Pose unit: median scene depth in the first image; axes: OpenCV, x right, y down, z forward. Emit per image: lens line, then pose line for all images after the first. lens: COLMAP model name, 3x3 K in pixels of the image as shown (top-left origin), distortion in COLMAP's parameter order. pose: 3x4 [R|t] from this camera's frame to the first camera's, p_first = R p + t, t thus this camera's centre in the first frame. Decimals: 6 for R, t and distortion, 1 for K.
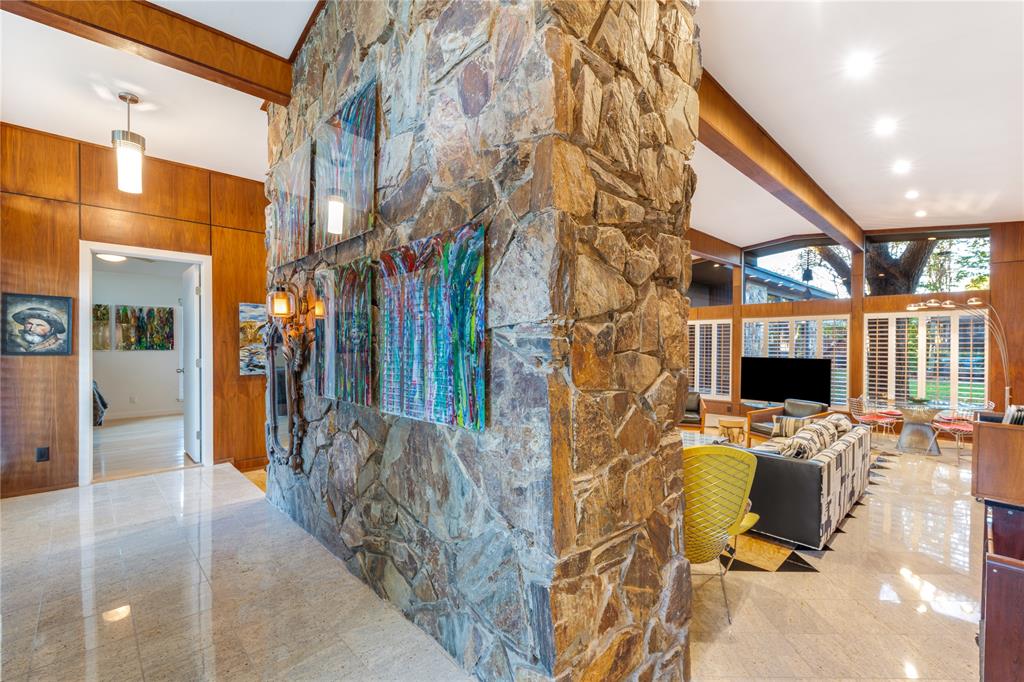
lens RADIAL K [[431.0, 0, 510.8], [0, 431.0, 351.6], [0, 0, 1]] dist [0.000067, -0.004271]
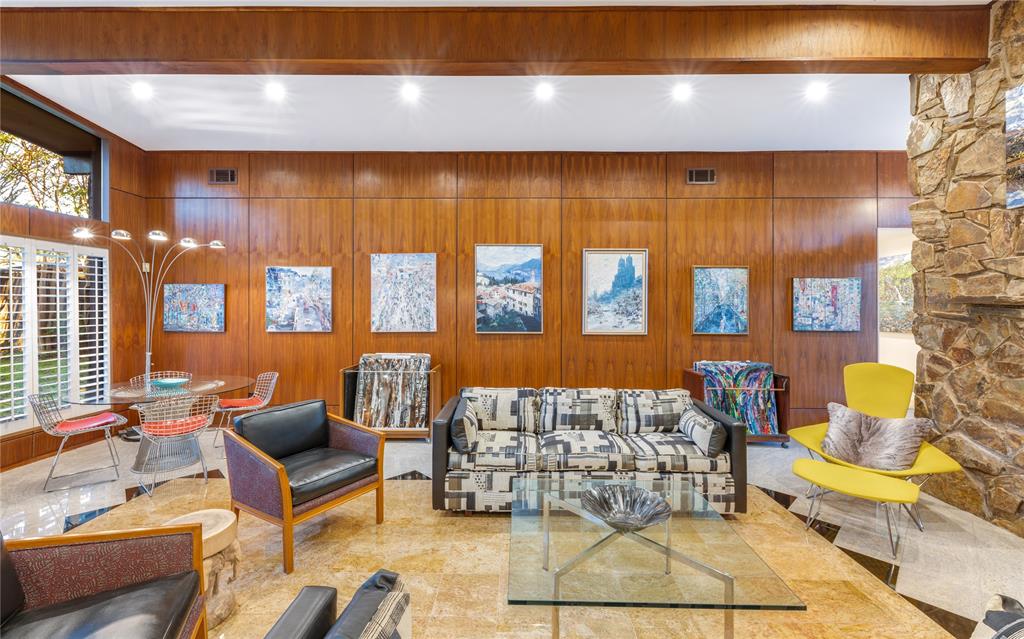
lens RADIAL K [[420.9, 0, 512.0], [0, 420.9, 319.5], [0, 0, 1]] dist [-0.001470, -0.000250]
pose [[-0.722167, -0.025669, 0.691243, 0.112065], [0.006627, 0.999009, 0.044022, -0.007478], [-0.691687, 0.036372, -0.721281, 0.922407]]
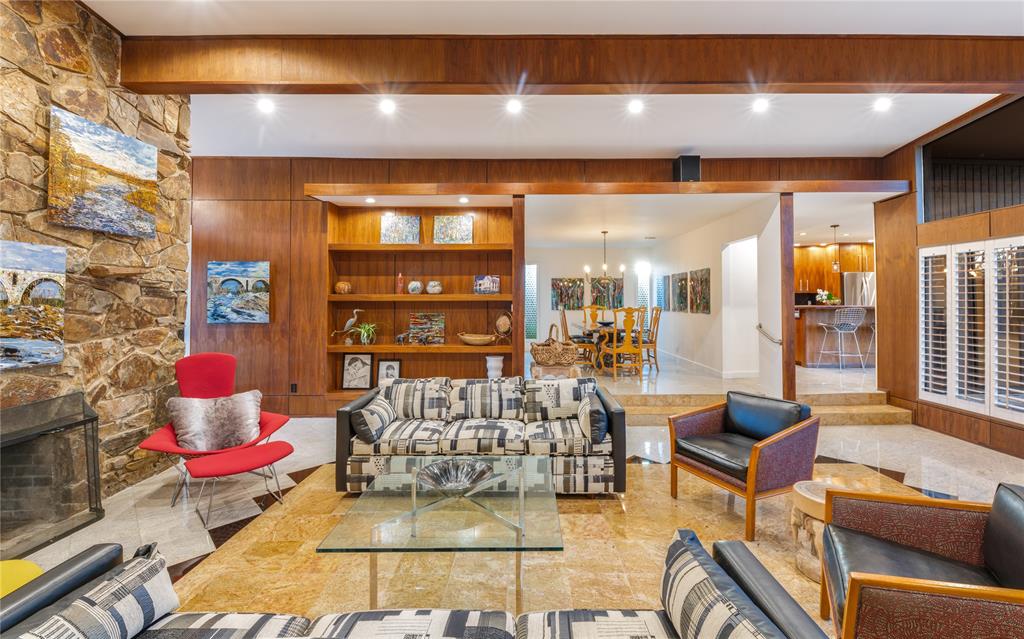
lens RADIAL K [[410.4, 0, 520.8], [0, 410.4, 298.2], [0, 0, 1]] dist [-0.000135, -0.000198]
pose [[0.734354, -0.005055, -0.678748, 0.486629], [-0.009352, 0.999802, -0.017565, -0.001404], [0.678702, 0.019246, 0.734161, 0.487873]]
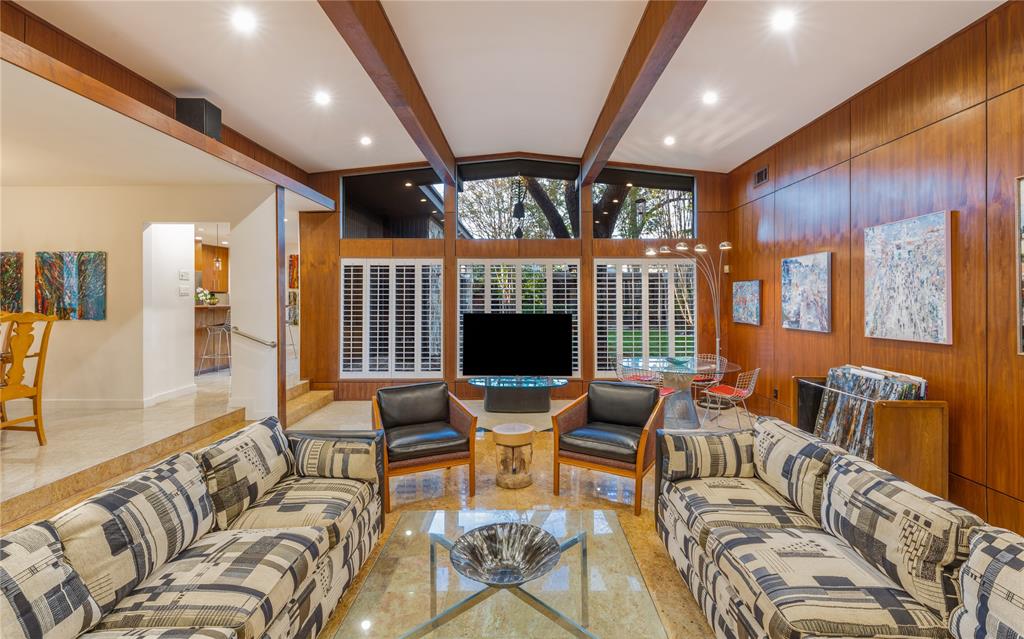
lens RADIAL K [[460.3, 0, 521.9], [0, 460.3, 298.9], [0, 0, 1]] dist [0.000303, -0.000609]
pose [[0.683496, -0.000547, 0.729954, 0.078832], [0.013183, 0.999846, -0.011594, -0.001696], [-0.729835, 0.017547, 0.683398, 0.512850]]
